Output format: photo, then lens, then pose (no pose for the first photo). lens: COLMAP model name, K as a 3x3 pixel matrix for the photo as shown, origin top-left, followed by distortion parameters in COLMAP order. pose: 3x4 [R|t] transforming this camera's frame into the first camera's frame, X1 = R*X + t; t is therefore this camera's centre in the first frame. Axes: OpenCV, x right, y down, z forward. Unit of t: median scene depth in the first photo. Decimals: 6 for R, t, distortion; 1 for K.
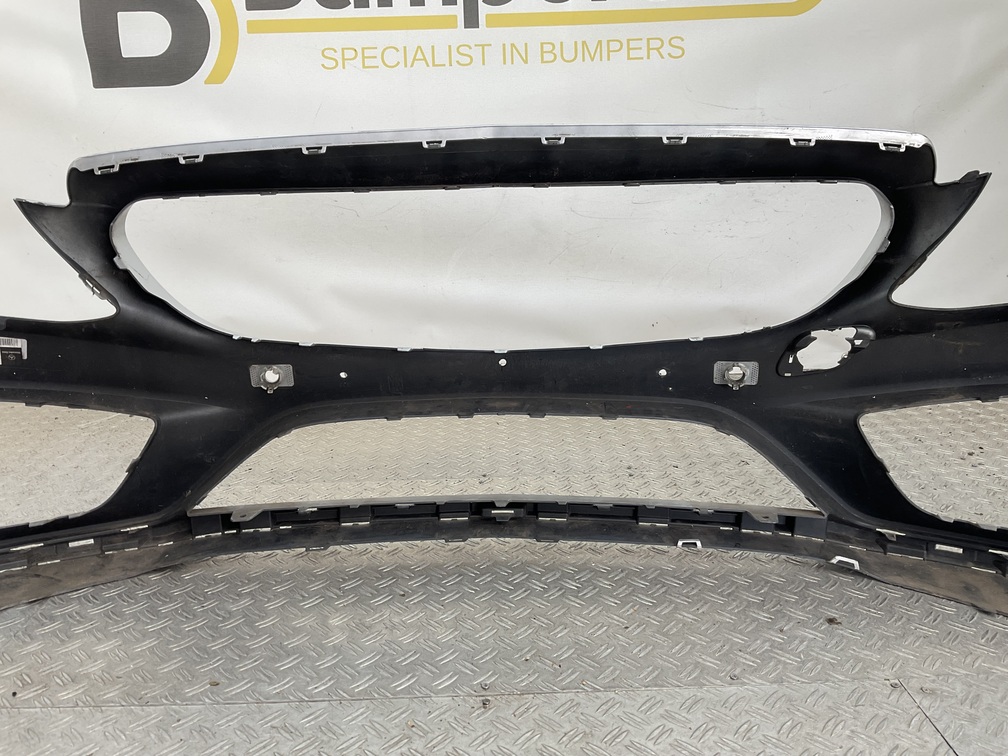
lens RADIAL K [[828.7, 0, 500.0], [0, 828.7, 383.0], [0, 0, 1]] dist [0.078971, -0.143880]
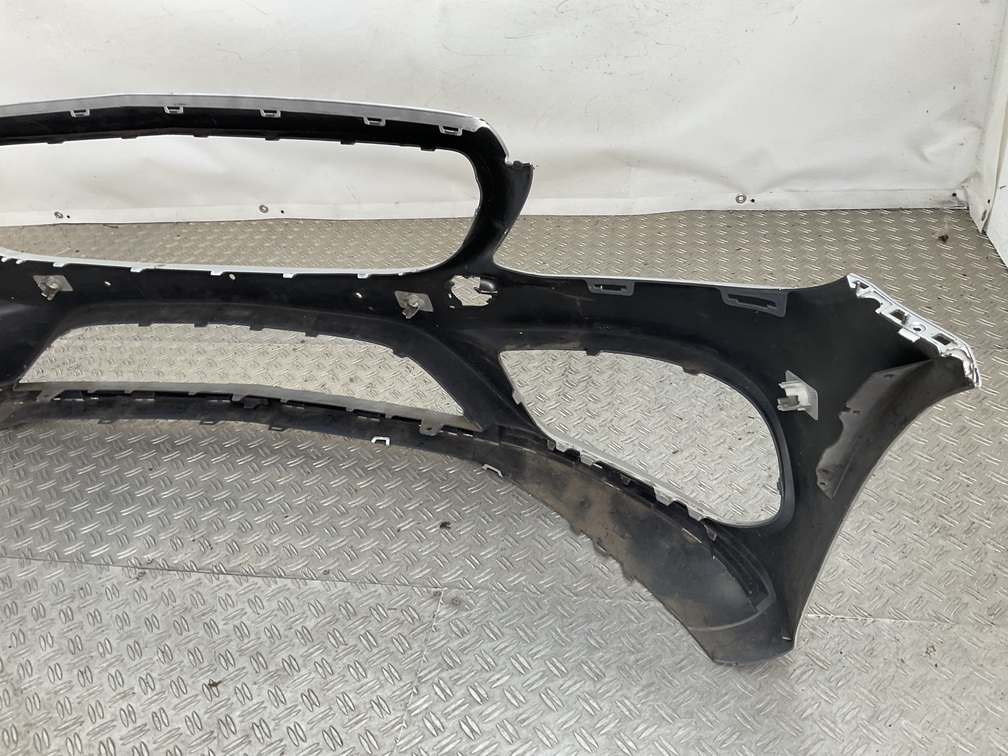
lens RADIAL K [[828.7, 0, 500.1], [0, 828.7, 382.0], [0, 0, 1]] dist [0.078971, -0.143880]
pose [[0.978157, 0.056371, -0.200078, 0.618040], [0.013095, 0.943904, 0.329959, -0.270051], [0.207455, -0.325372, 0.922548, -0.022563]]
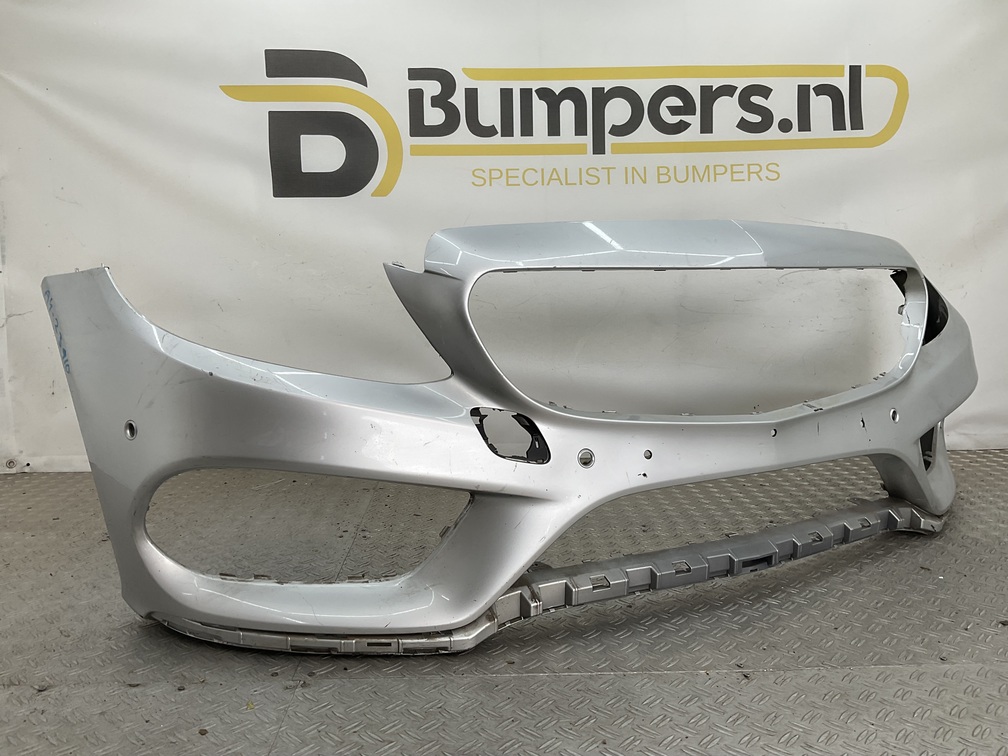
lens RADIAL K [[828.7, 0, 501.5], [0, 828.7, 381.1], [0, 0, 1]] dist [0.078971, -0.143880]
pose [[0.999792, 0.011570, 0.016769, -0.302692], [-0.008969, 0.989000, -0.147645, 0.110726], [-0.018292, 0.147464, 0.988898, -0.188713]]
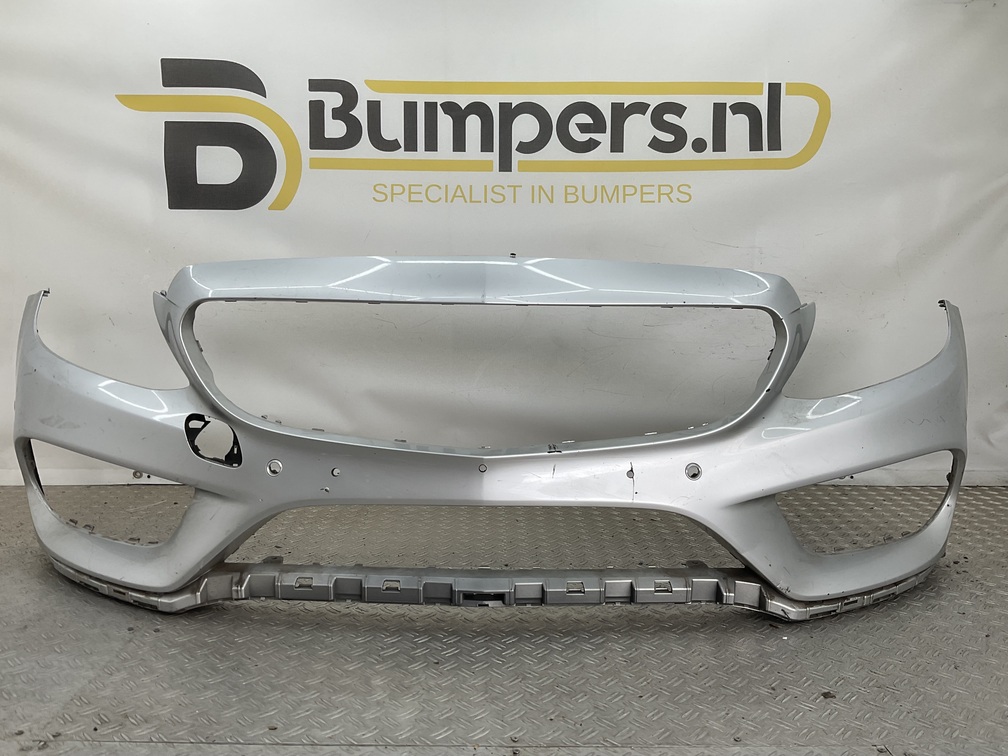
lens RADIAL K [[828.7, 0, 501.0], [0, 828.7, 380.3], [0, 0, 1]] dist [0.078971, -0.143880]
pose [[0.999344, 0.035756, -0.005771, -0.037036], [-0.036216, 0.988459, -0.147093, 0.042784], [0.000445, 0.147206, 0.989106, -0.139339]]
